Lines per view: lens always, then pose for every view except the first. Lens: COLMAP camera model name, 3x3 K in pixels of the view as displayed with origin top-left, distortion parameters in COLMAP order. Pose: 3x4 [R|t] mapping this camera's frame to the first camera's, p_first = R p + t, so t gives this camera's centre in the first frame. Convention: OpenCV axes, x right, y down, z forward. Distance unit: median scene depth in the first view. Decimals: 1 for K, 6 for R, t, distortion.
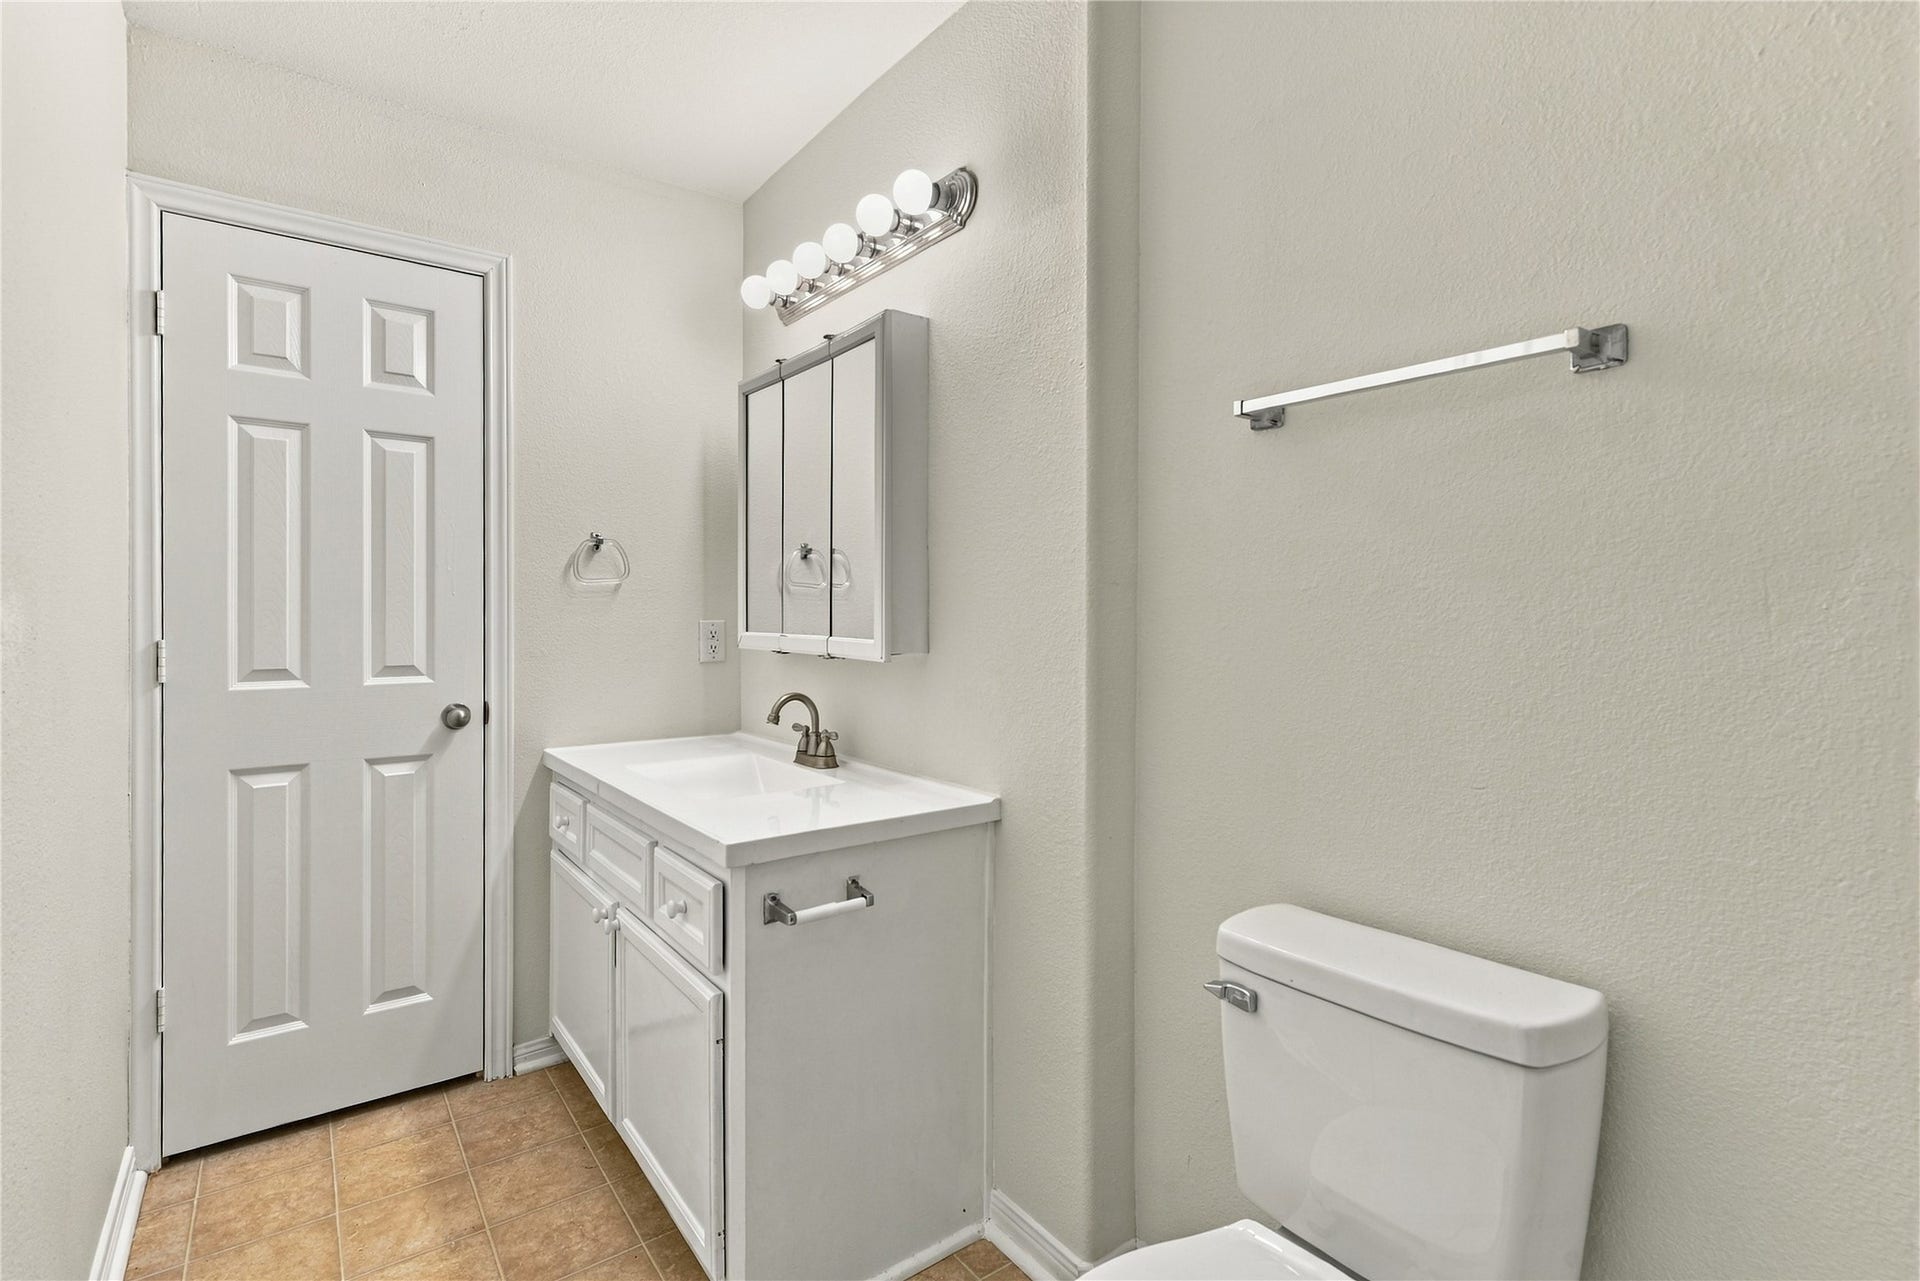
lens RADIAL K [[899.5, 0, 960.9], [0, 899.5, 629.1], [0, 0, 1]] dist [-0.000570, -0.000949]
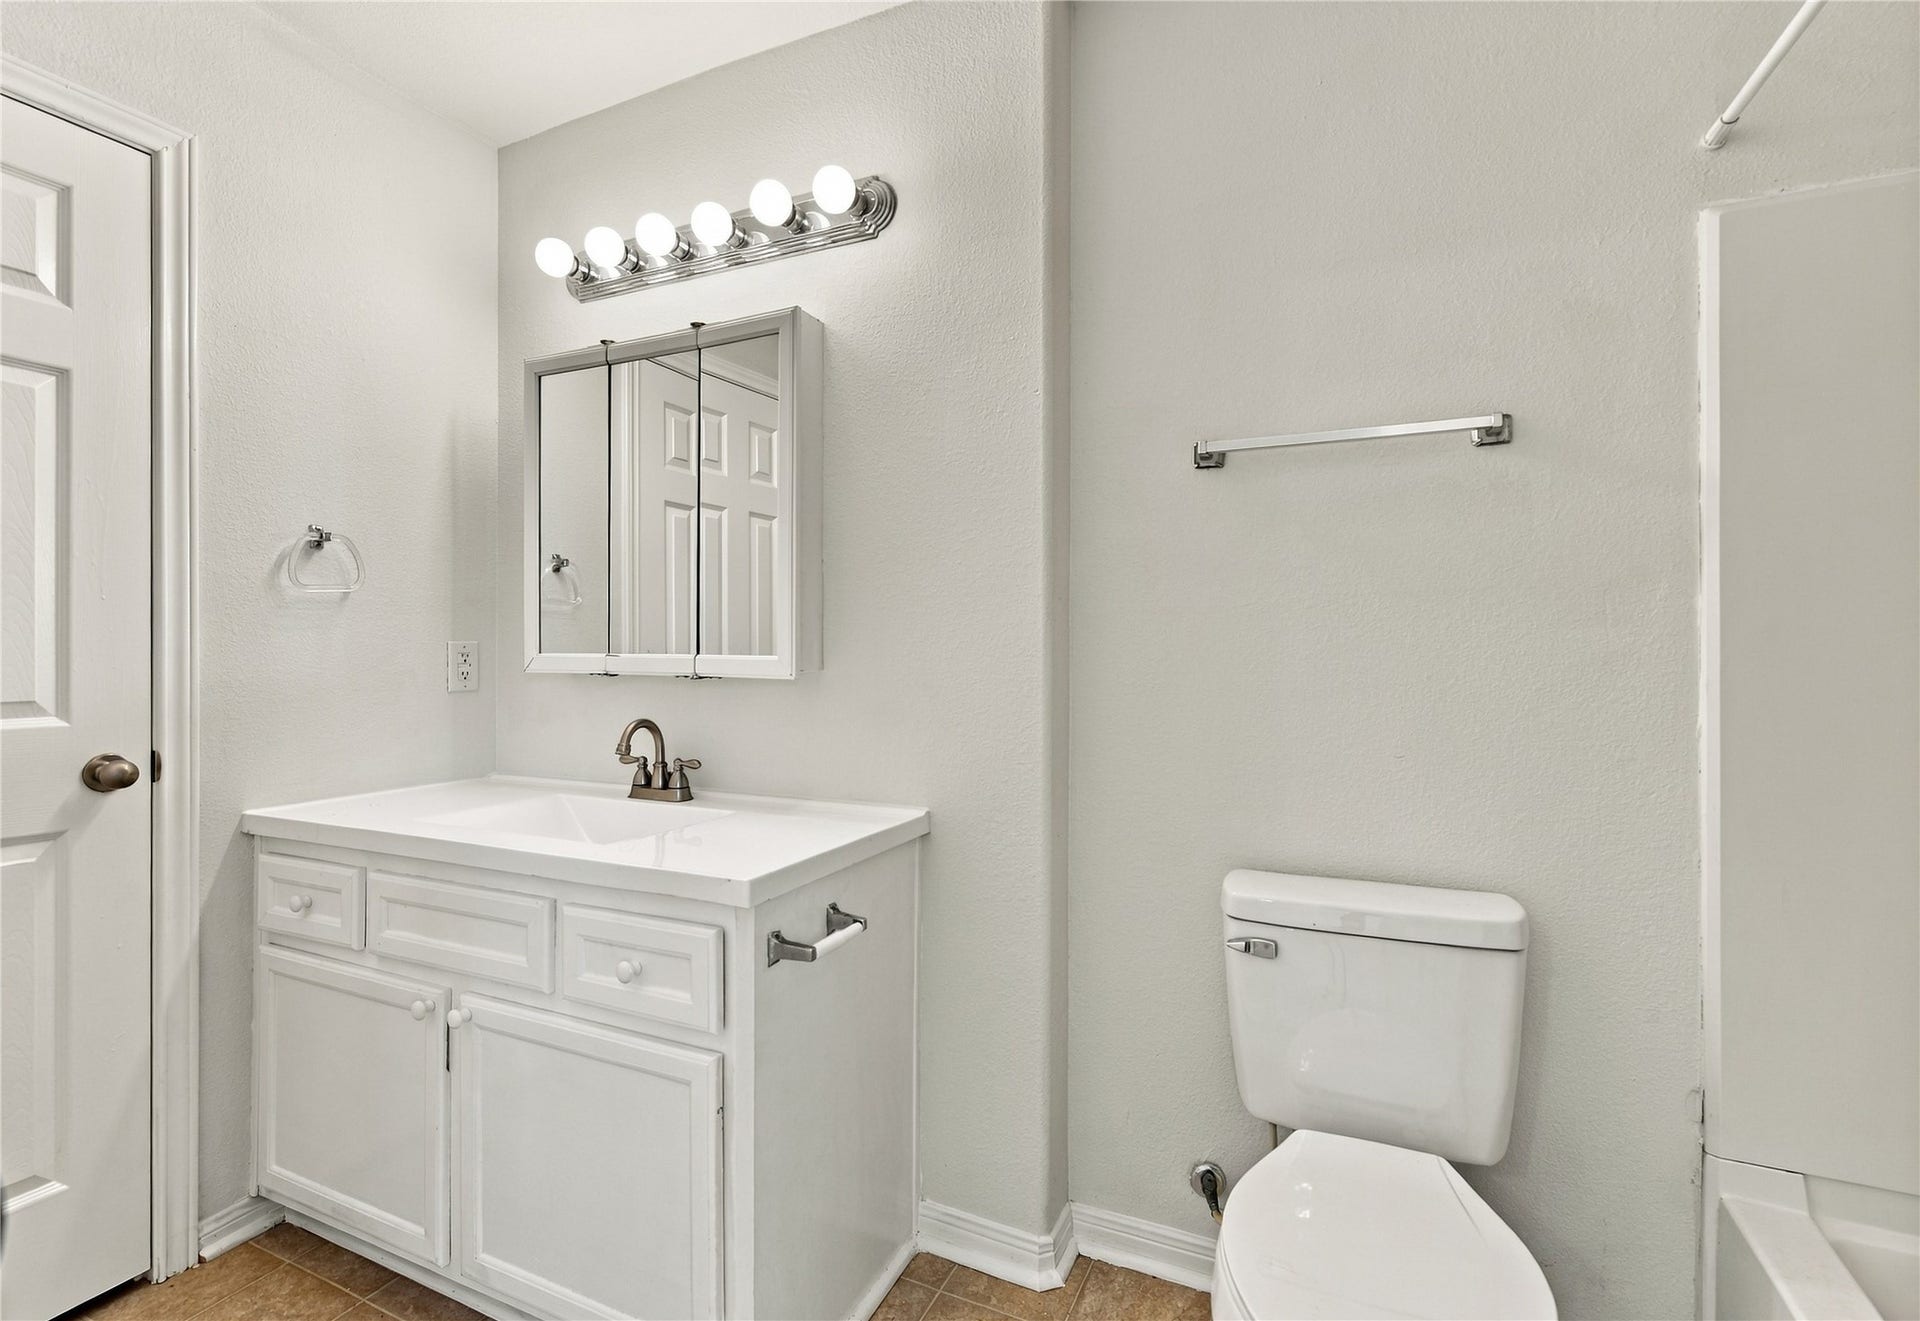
lens RADIAL K [[869.0, 0, 960.0], [0, 869.0, 660.5], [0, 0, 1]] dist [-0.000986, 0.000090]
pose [[0.883174, -0.007104, 0.468991, -0.309368], [0.009578, 0.999950, -0.002891, 0.018636], [-0.468947, 0.007046, 0.883198, 0.098117]]
